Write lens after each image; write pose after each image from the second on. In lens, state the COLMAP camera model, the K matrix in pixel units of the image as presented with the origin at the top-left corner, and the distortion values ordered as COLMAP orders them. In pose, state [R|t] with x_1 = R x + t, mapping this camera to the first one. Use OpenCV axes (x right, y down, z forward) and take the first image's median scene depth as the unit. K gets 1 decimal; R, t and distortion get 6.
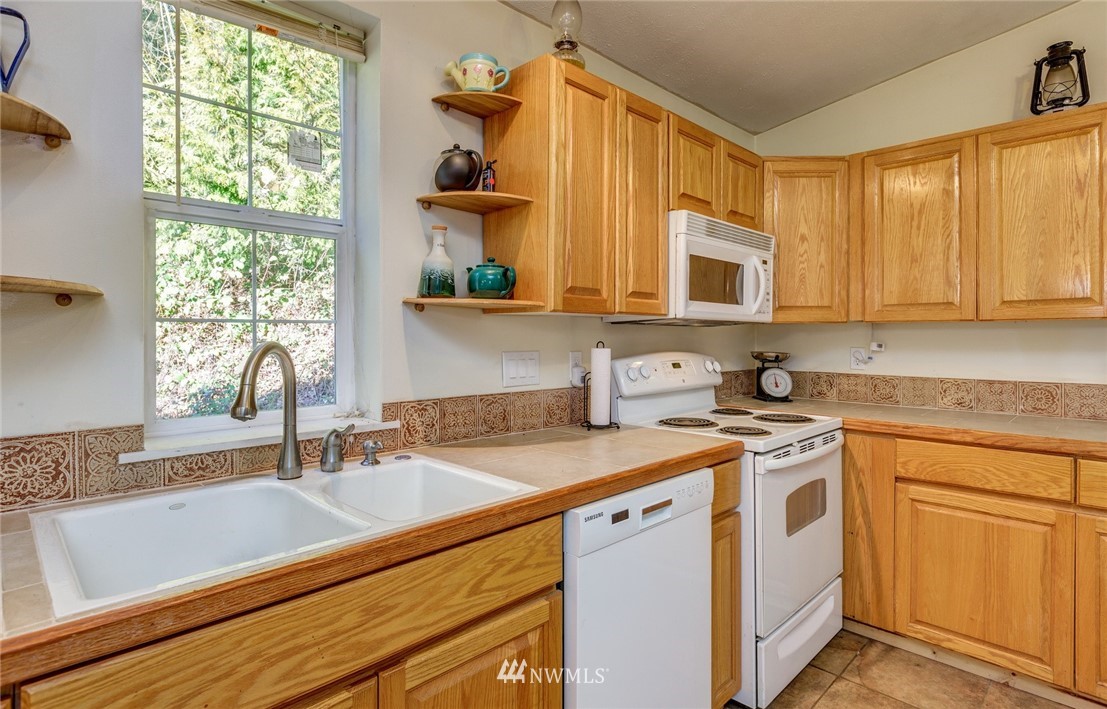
lens RADIAL K [[572.5, 0, 547.9], [0, 572.5, 333.9], [0, 0, 1]] dist [-0.002034, 0.000072]
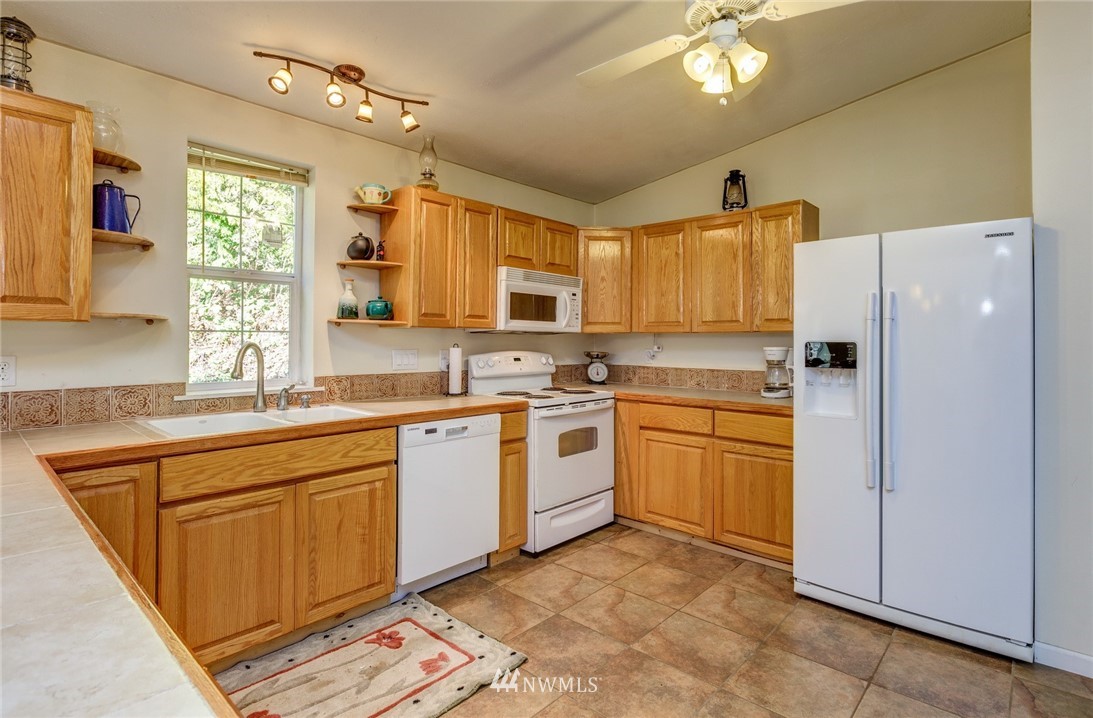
lens RADIAL K [[545.8, 0, 565.4], [0, 545.8, 333.6], [0, 0, 1]] dist [-0.001553, 0.002590]
pose [[0.997870, 0.007052, 0.064847, 0.334840], [-0.006507, 0.999942, -0.008618, -0.005514], [-0.064904, 0.008178, 0.997858, -0.667285]]
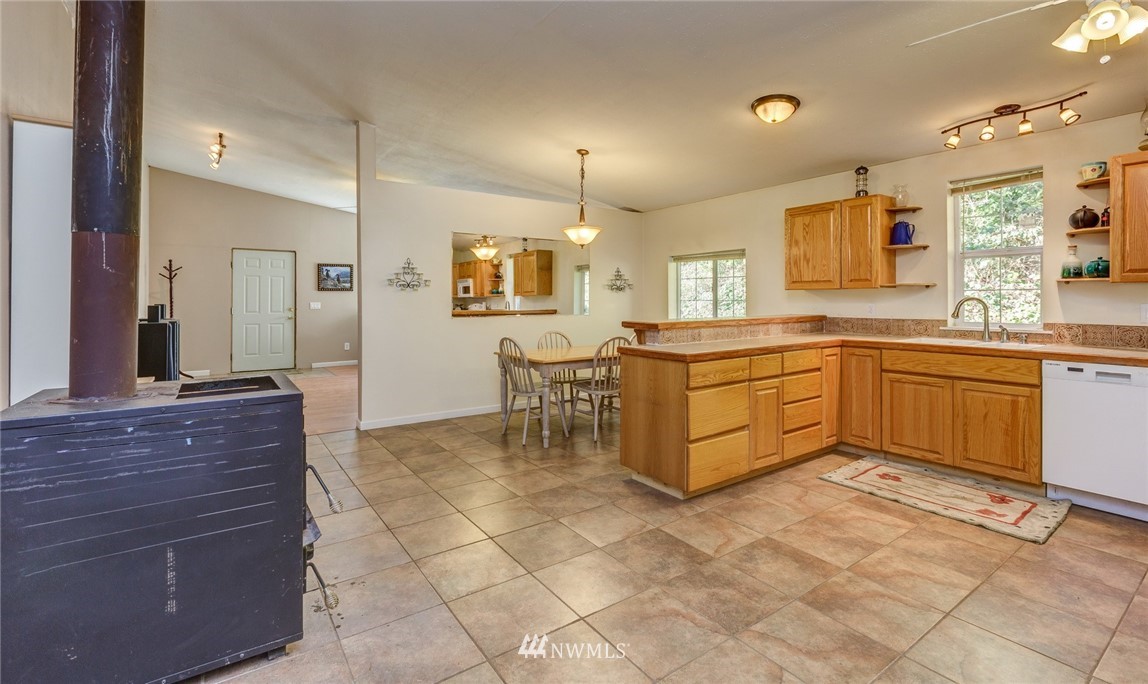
lens RADIAL K [[510.0, 0, 566.5], [0, 510.0, 299.3], [0, 0, 1]] dist [0.000777, -0.000129]
pose [[-0.175544, 0.003117, -0.984467, 1.869250], [0.003609, 0.999990, 0.002522, 0.006743], [0.984465, -0.003110, -0.175553, -0.521646]]
